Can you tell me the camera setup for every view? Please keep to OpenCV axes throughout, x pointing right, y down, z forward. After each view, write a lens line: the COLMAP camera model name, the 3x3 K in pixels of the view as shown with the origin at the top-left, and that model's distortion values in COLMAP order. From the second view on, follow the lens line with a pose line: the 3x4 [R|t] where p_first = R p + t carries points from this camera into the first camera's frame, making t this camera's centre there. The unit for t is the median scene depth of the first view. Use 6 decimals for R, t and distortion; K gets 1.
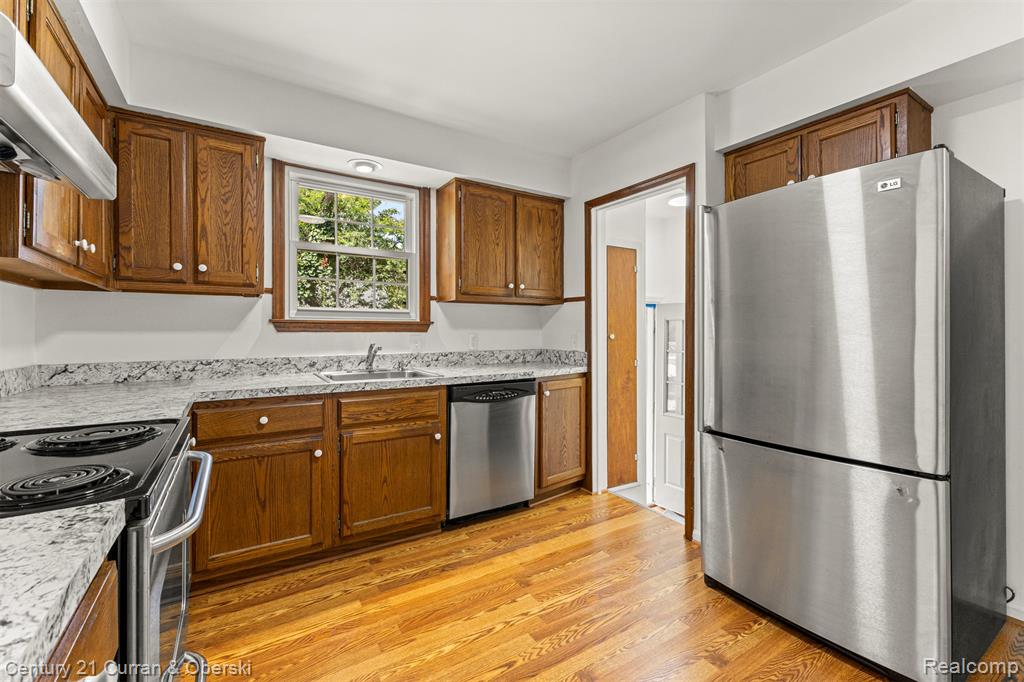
lens RADIAL K [[439.4, 0, 511.0], [0, 439.4, 333.5], [0, 0, 1]] dist [0.004149, -0.000523]
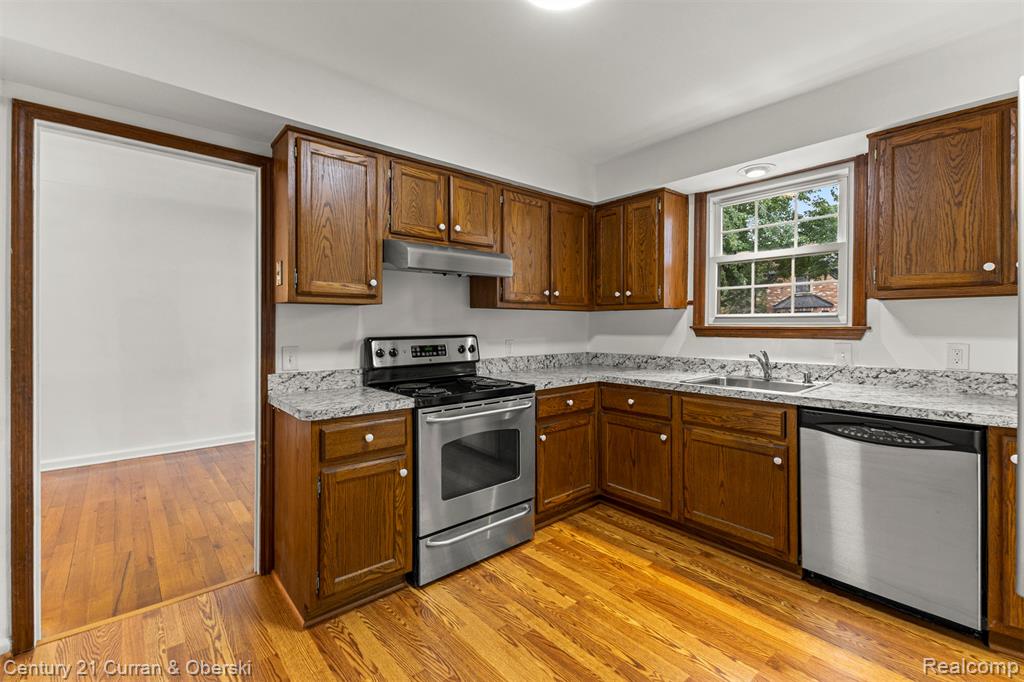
lens RADIAL K [[439.4, 0, 515.4], [0, 439.4, 328.9], [0, 0, 1]] dist [0.004149, -0.000523]
pose [[0.154316, 0.006150, -0.988002, 0.611541], [-0.003013, 0.999979, 0.005754, -0.031898], [0.988017, 0.002089, 0.154331, 0.343262]]
